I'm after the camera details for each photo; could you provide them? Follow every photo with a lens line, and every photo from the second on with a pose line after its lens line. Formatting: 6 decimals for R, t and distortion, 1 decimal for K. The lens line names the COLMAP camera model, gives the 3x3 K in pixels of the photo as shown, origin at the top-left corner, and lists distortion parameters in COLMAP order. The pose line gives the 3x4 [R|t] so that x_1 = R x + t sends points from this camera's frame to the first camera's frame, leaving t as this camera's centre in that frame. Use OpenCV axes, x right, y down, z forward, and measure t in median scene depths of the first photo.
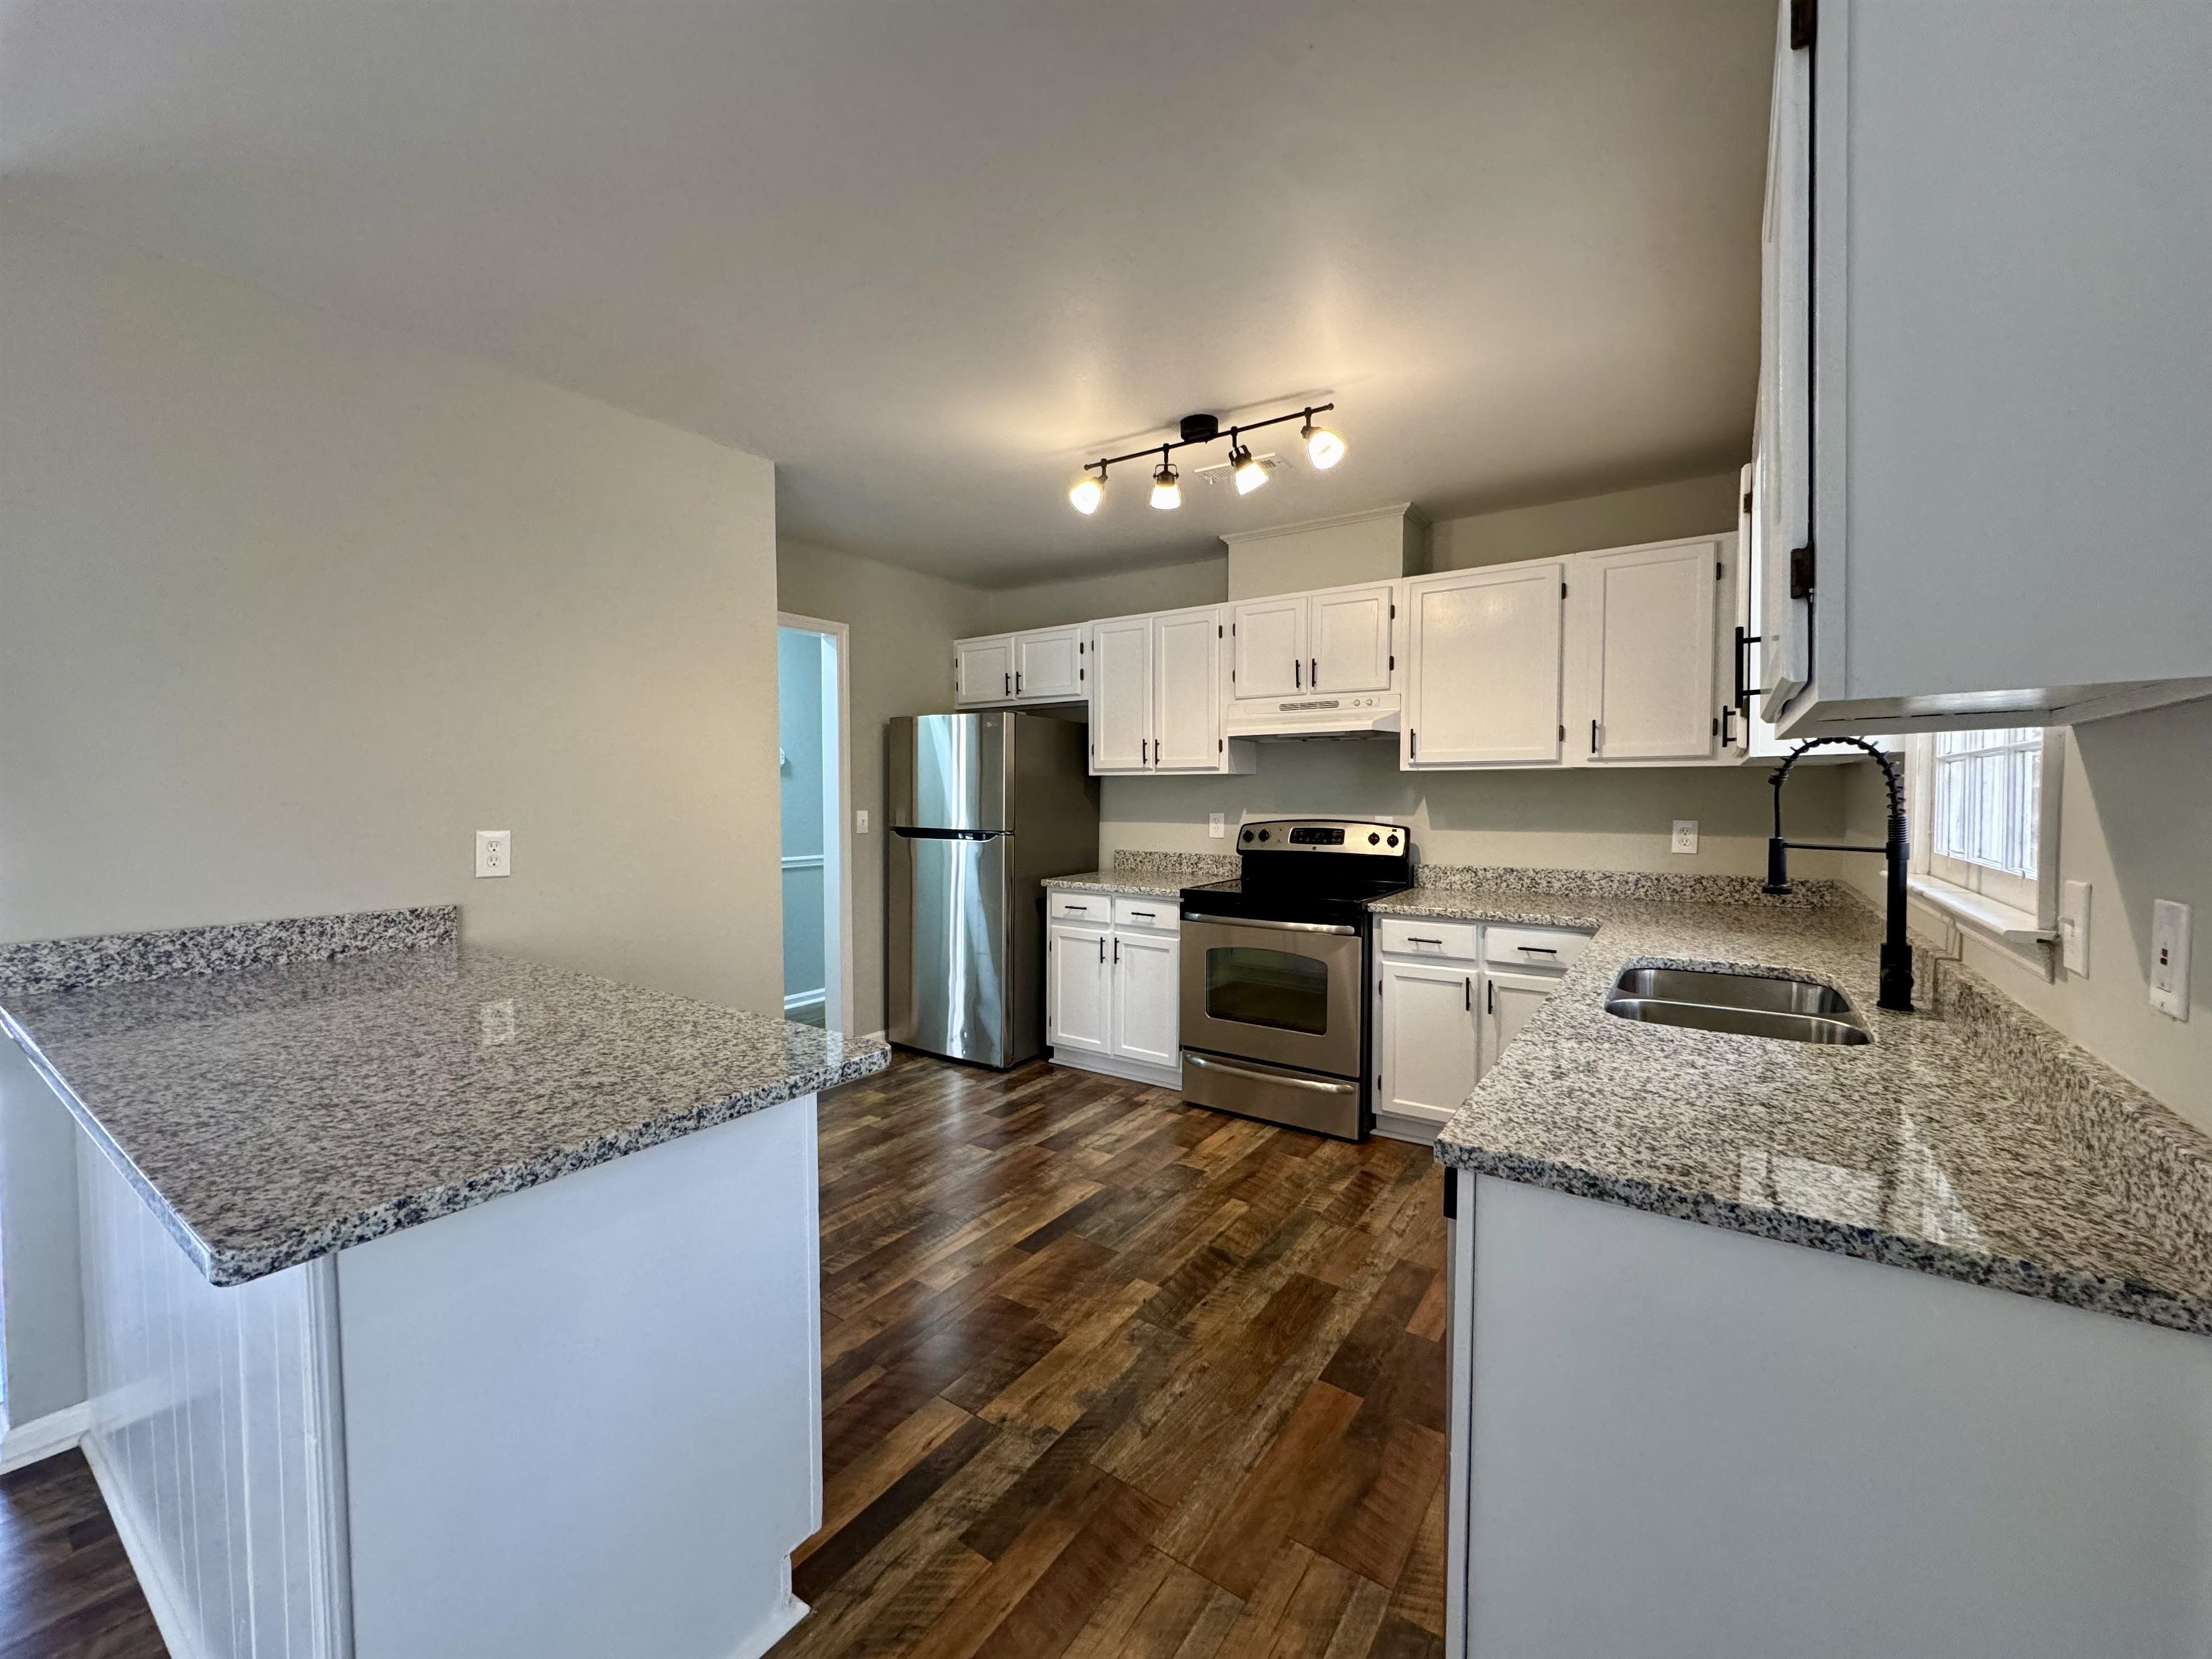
lens RADIAL K [[883.2, 0, 1103.2], [0, 883.2, 831.3], [0, 0, 1]] dist [-0.002065, 0.000636]
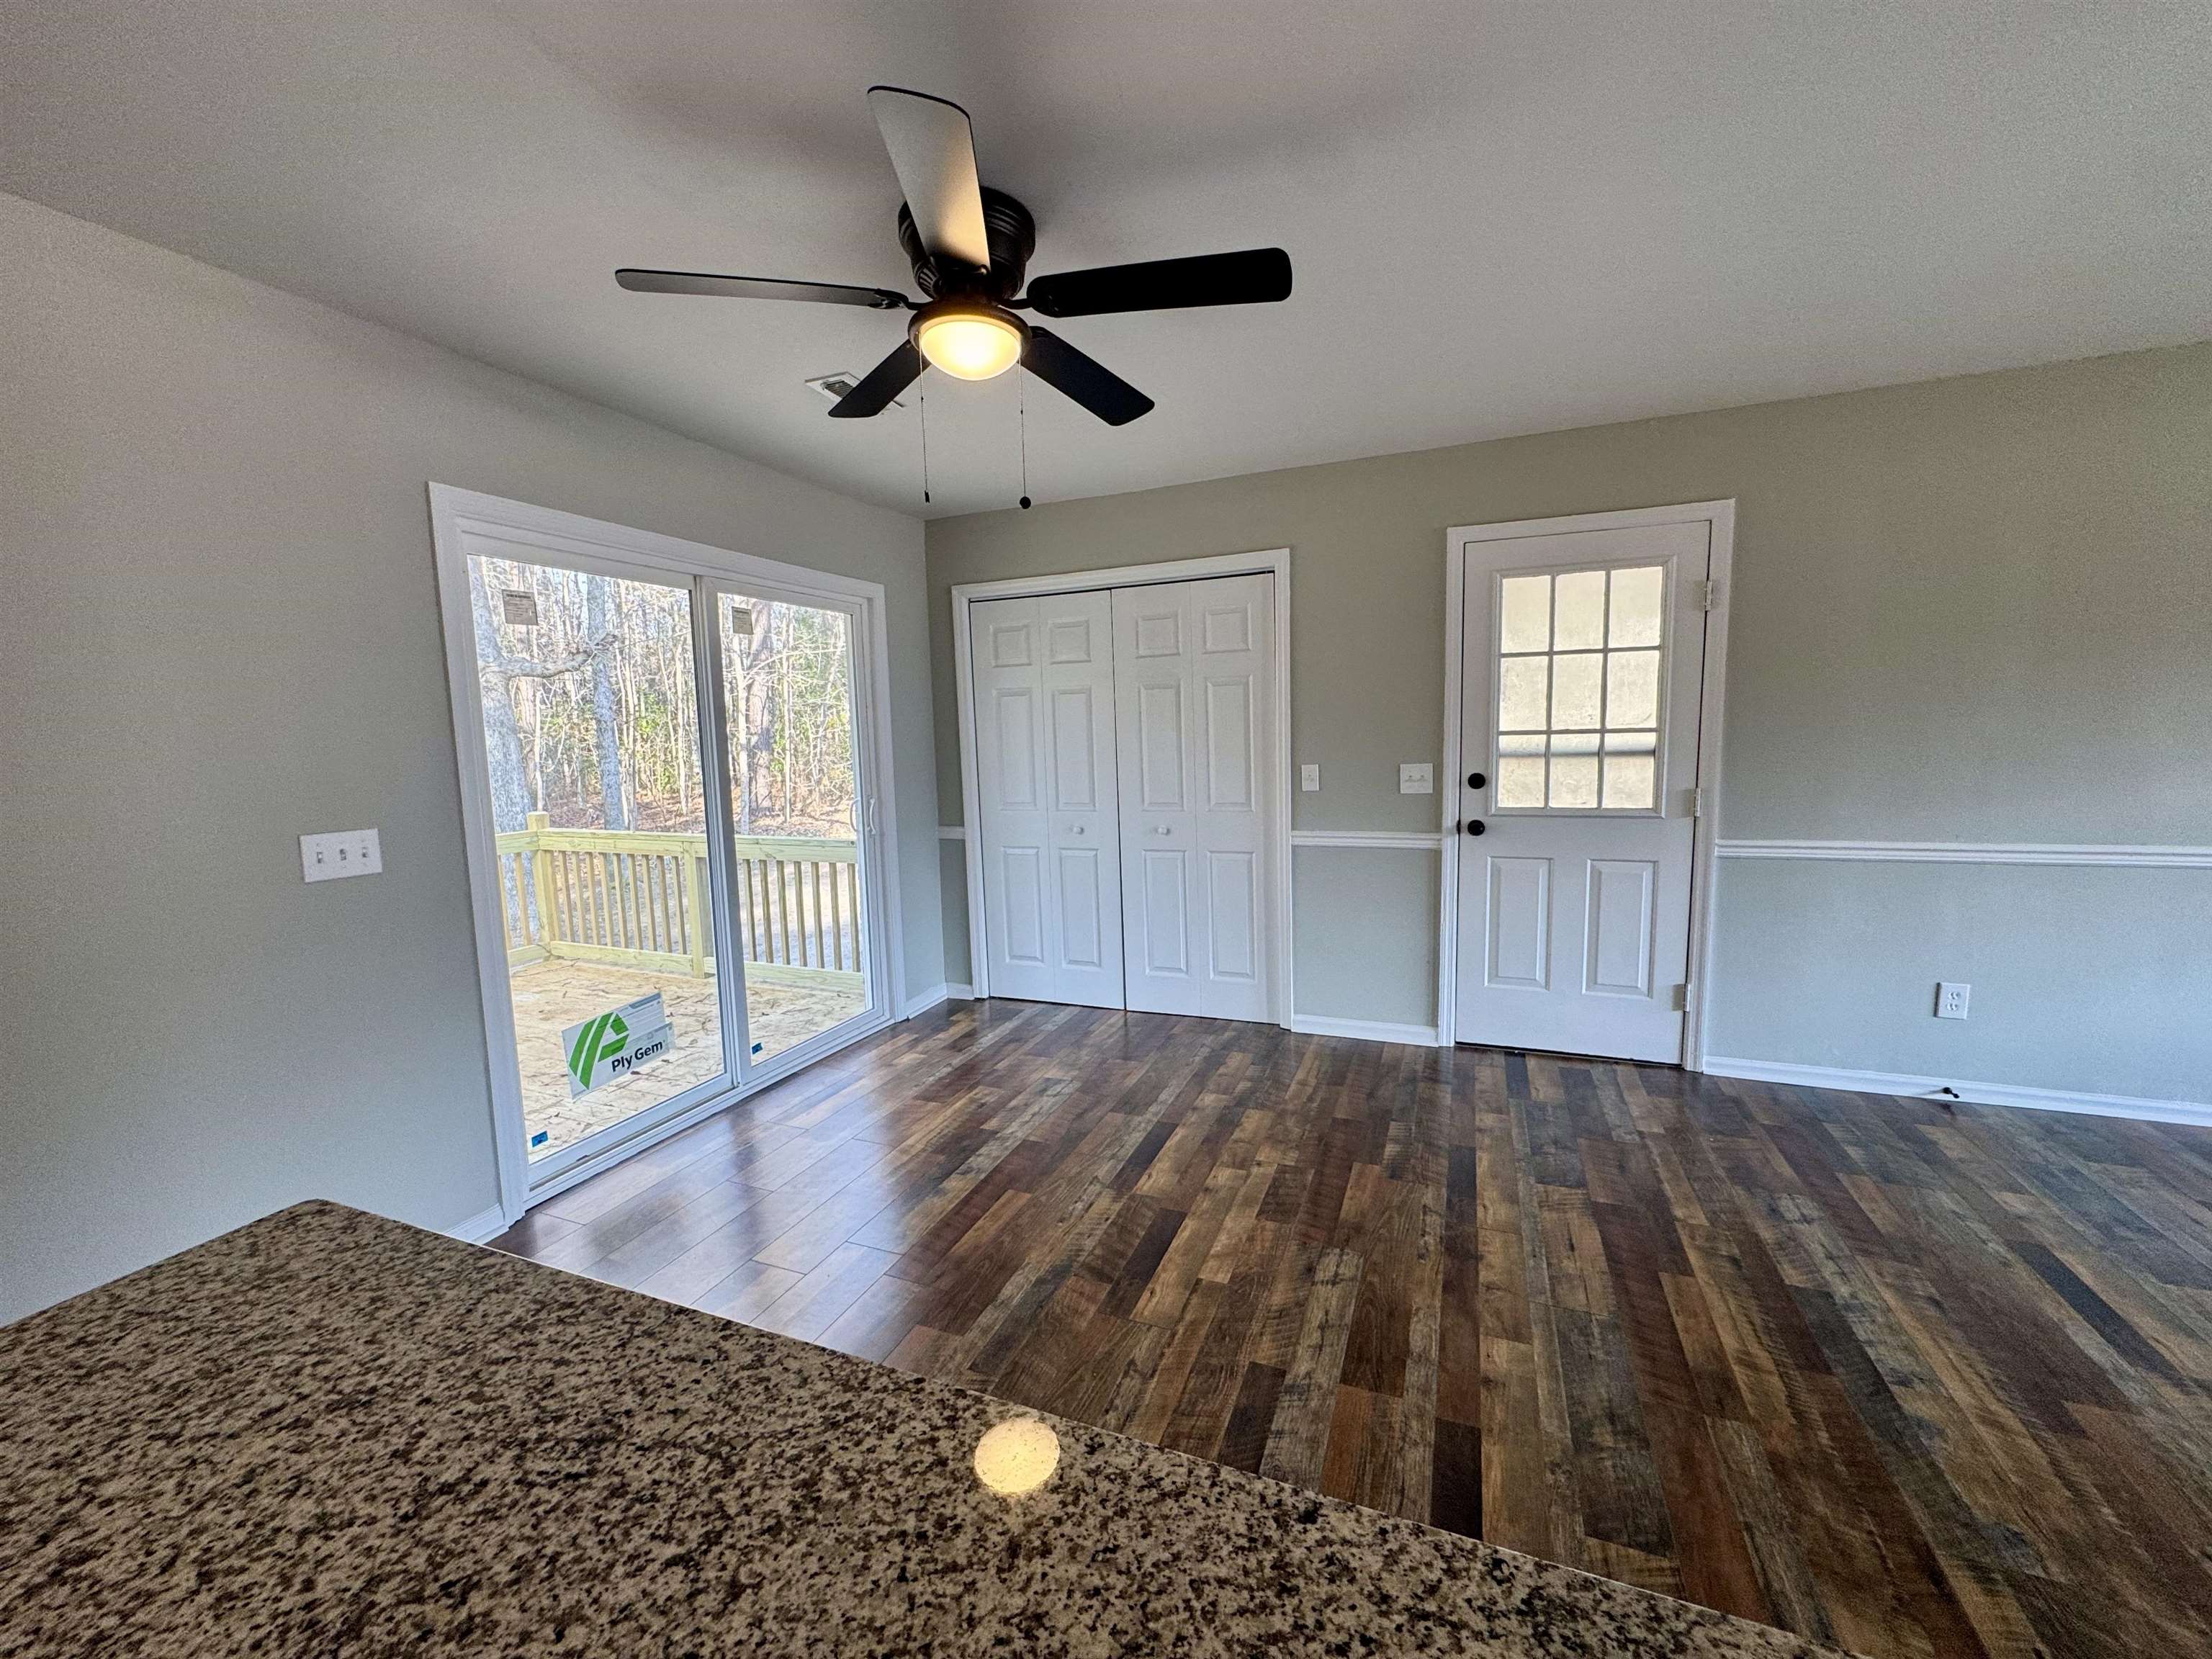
lens RADIAL K [[883.2, 0, 1105.8], [0, 883.2, 829.3], [0, 0, 1]] dist [-0.002065, 0.000636]
pose [[-0.976287, 0.052356, -0.210053, -0.376669], [0.019545, 0.987669, 0.155334, -0.044321], [0.215596, 0.147545, -0.965271, 0.480777]]
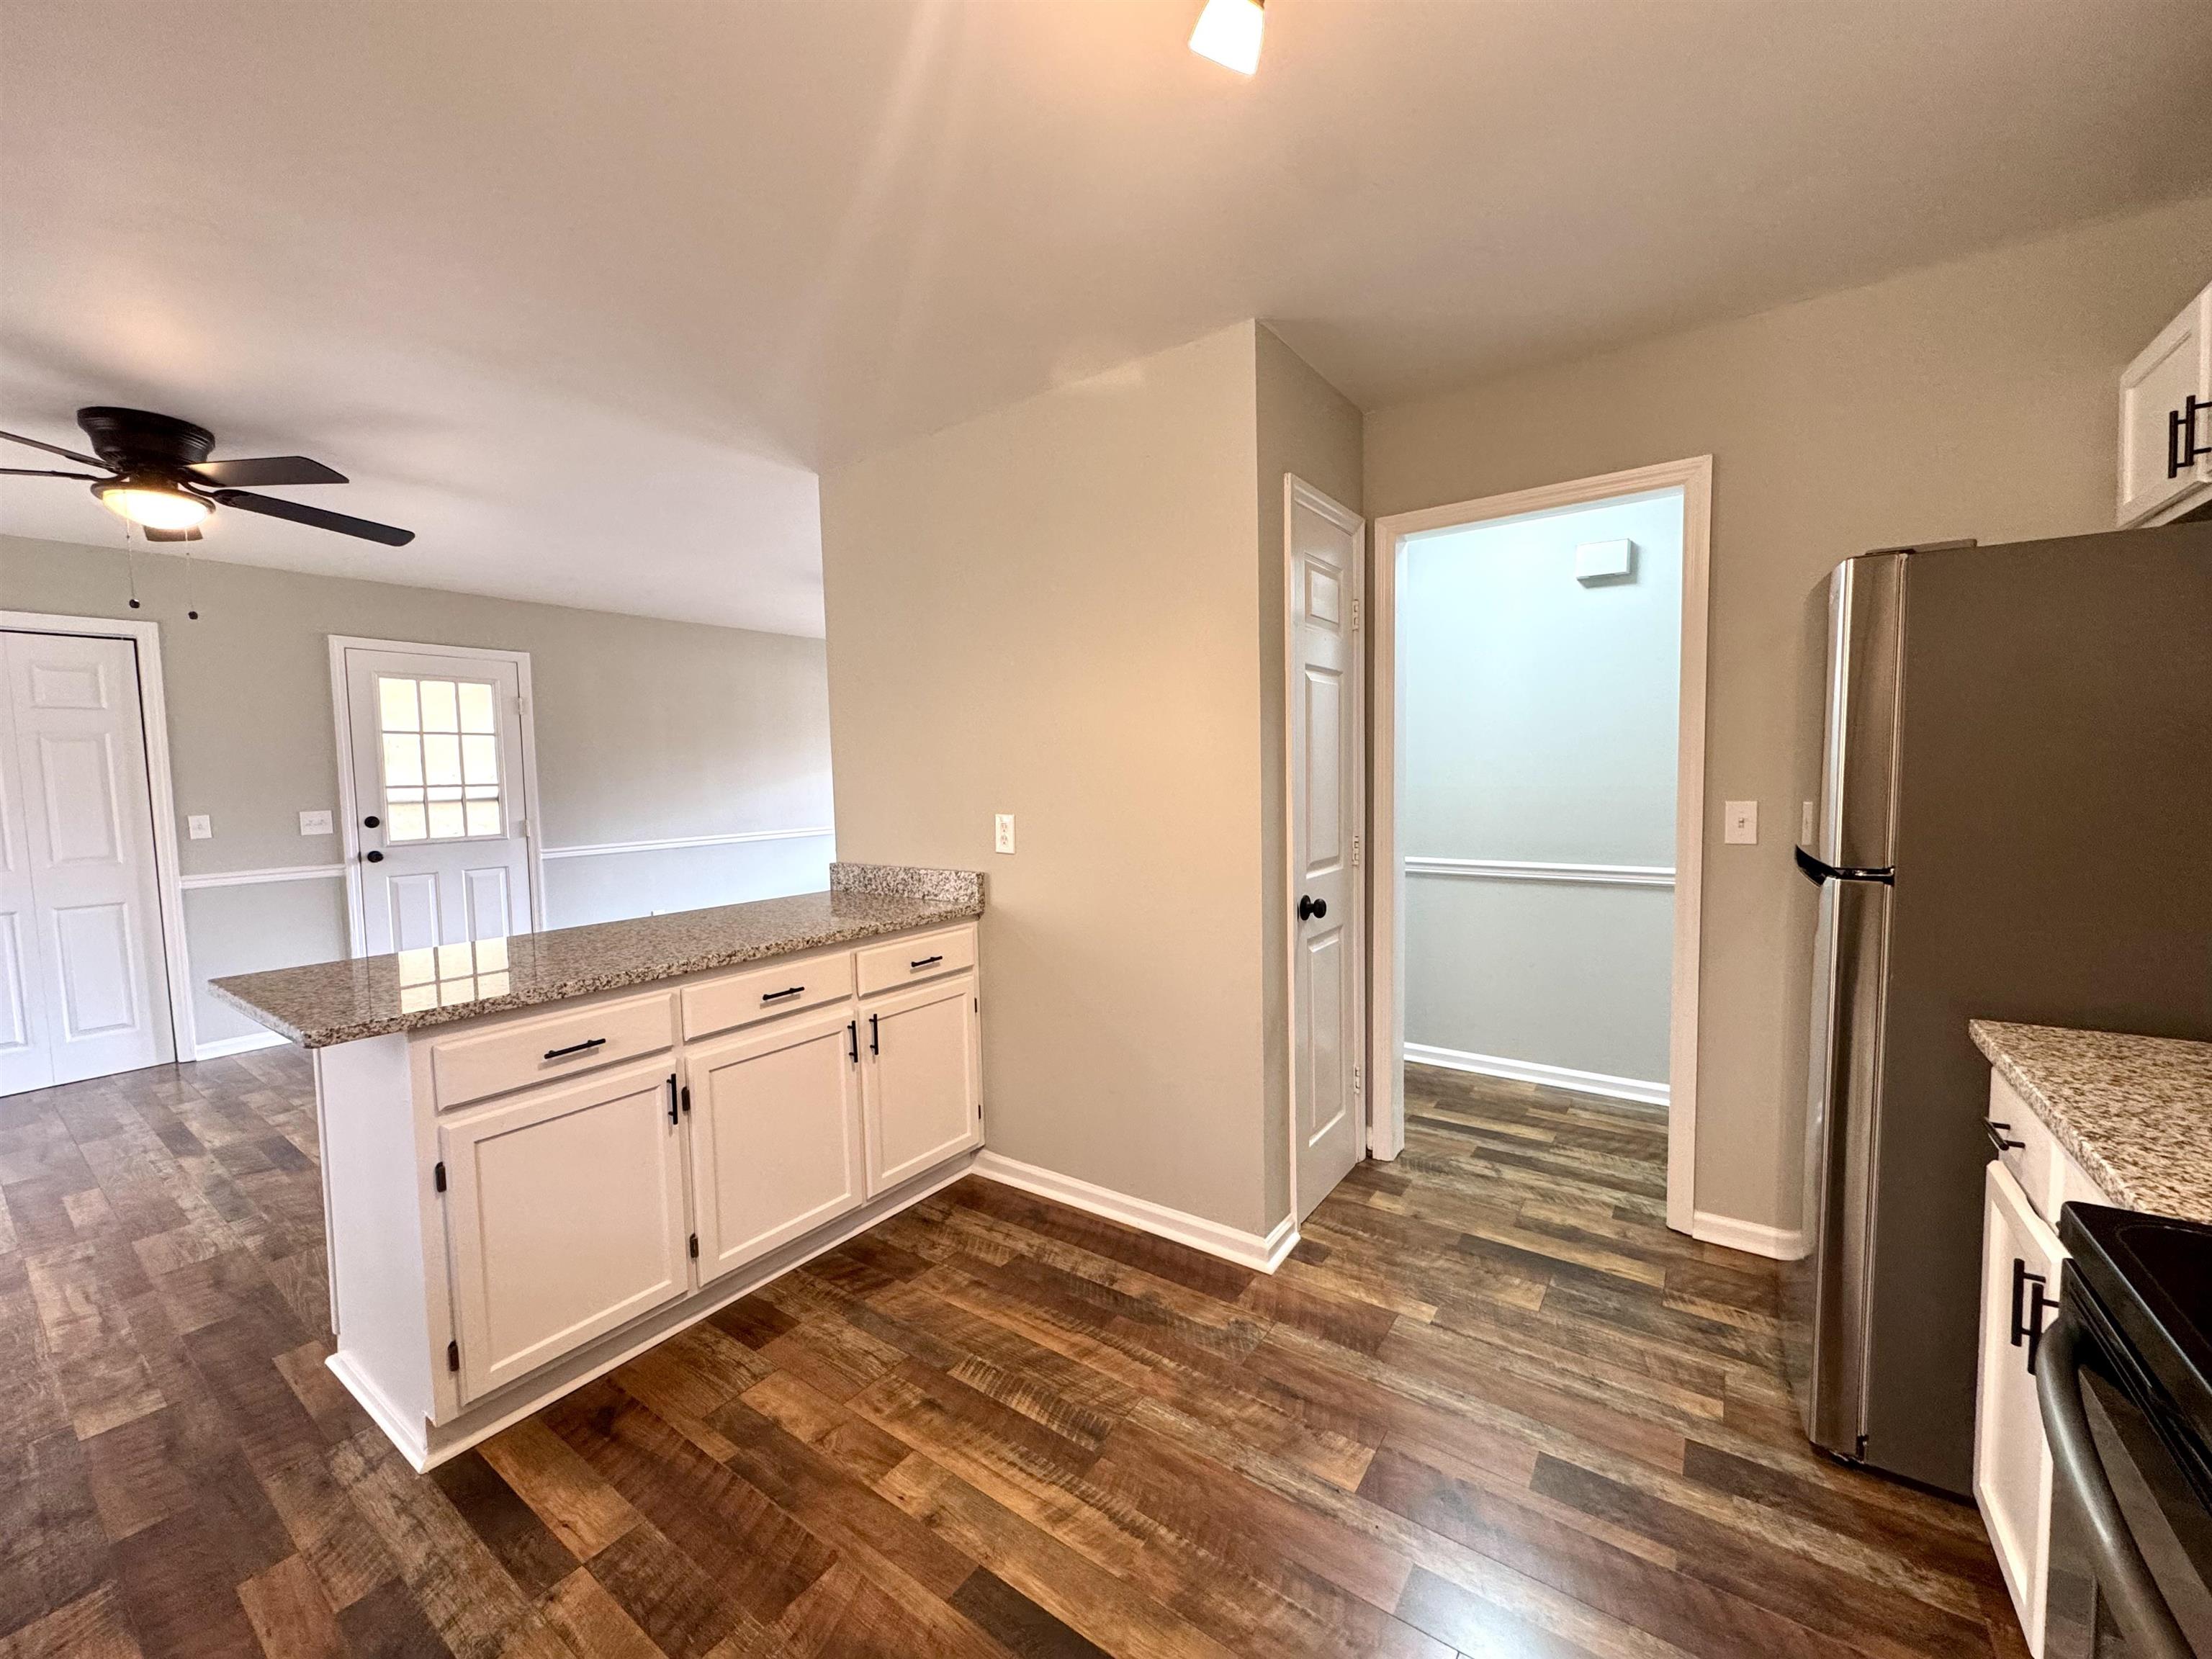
lens RADIAL K [[883.2, 0, 1113.0], [0, 883.2, 826.9], [0, 0, 1]] dist [-0.002065, 0.000636]
pose [[-0.015389, 0.066748, -0.997651, 0.309365], [-0.020850, 0.997531, 0.067062, -0.042607], [0.999664, 0.021833, -0.013960, 0.746945]]
